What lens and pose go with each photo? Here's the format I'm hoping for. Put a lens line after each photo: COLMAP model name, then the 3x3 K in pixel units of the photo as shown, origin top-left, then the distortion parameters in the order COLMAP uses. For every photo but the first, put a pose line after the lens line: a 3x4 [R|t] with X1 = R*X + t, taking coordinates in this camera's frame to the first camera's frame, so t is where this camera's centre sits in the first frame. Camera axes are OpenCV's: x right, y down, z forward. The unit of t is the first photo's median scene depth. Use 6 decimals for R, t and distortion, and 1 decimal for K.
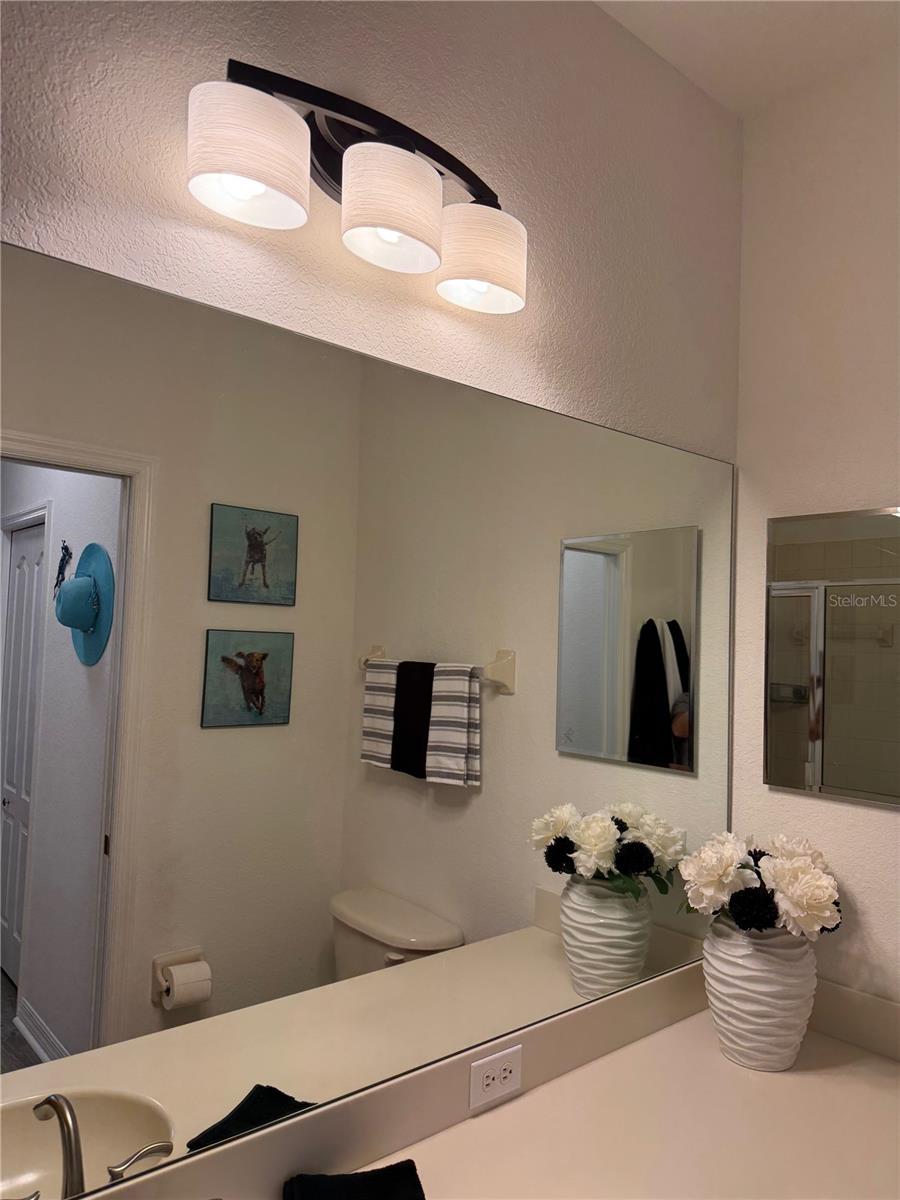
lens RADIAL K [[832.7, 0, 450.0], [0, 832.7, 600.0], [0, 0, 1]] dist [0.121390, -0.203952]
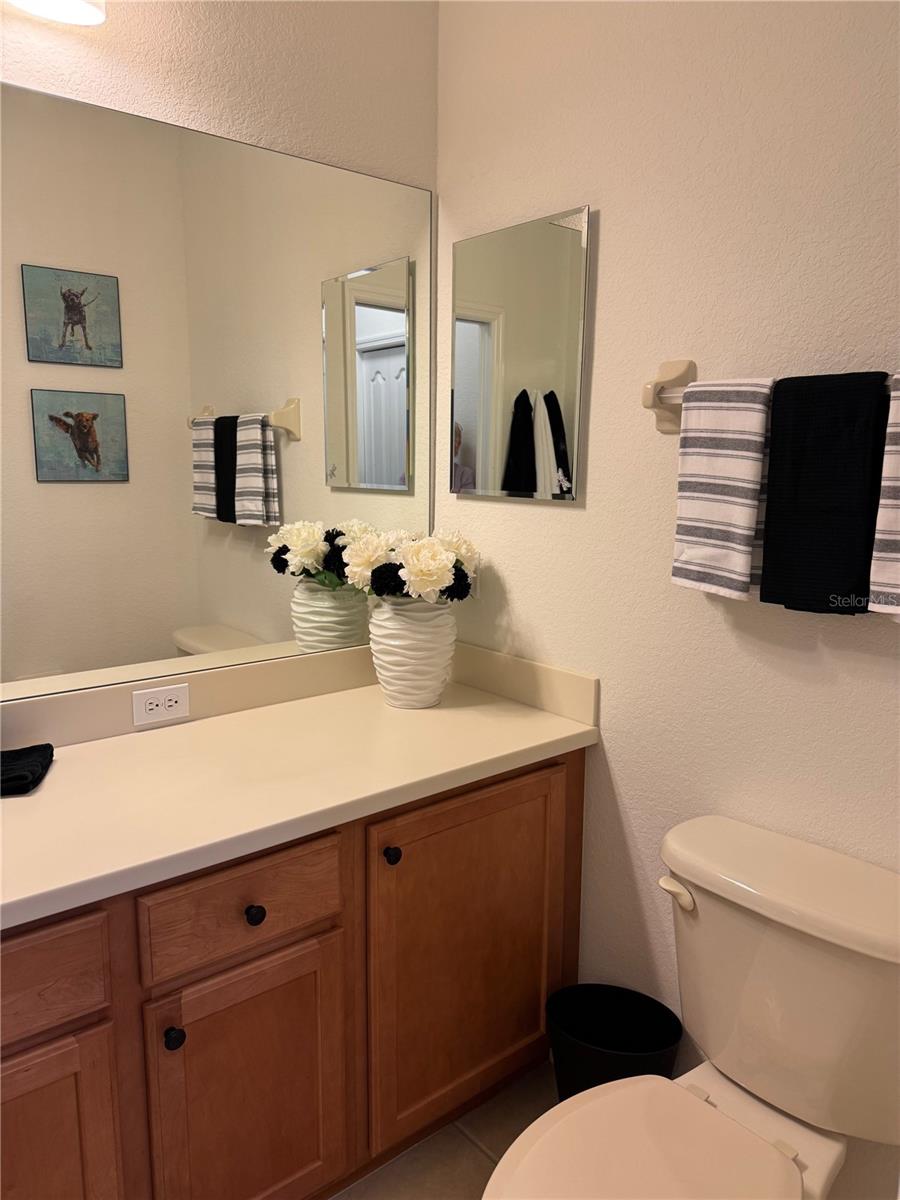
lens RADIAL K [[832.7, 0, 450.0], [0, 832.7, 600.0], [0, 0, 1]] dist [0.121390, -0.203952]
pose [[0.999456, -0.020054, -0.026168, 0.276073], [0.025294, 0.975515, 0.218474, 0.077448], [0.021146, -0.219017, 0.975492, -0.098362]]
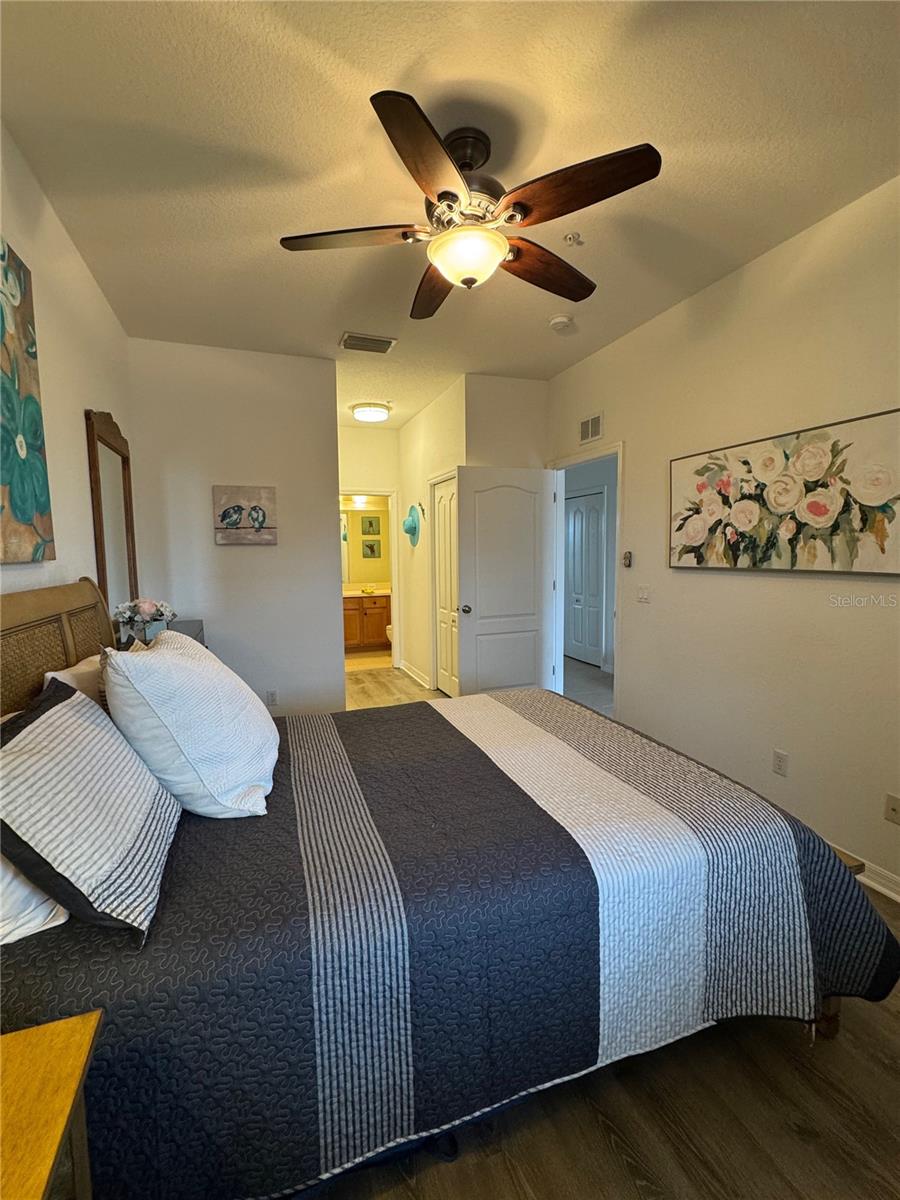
lens RADIAL K [[520.1, 0, 450.0], [0, 520.1, 600.0], [0, 0, 1]] dist [0.000012, -0.000002]
pose [[0.932684, -0.016731, -0.360307, 1.532677], [0.066632, 0.989723, 0.126524, 0.031110], [0.354487, -0.142015, 0.924214, -2.092278]]
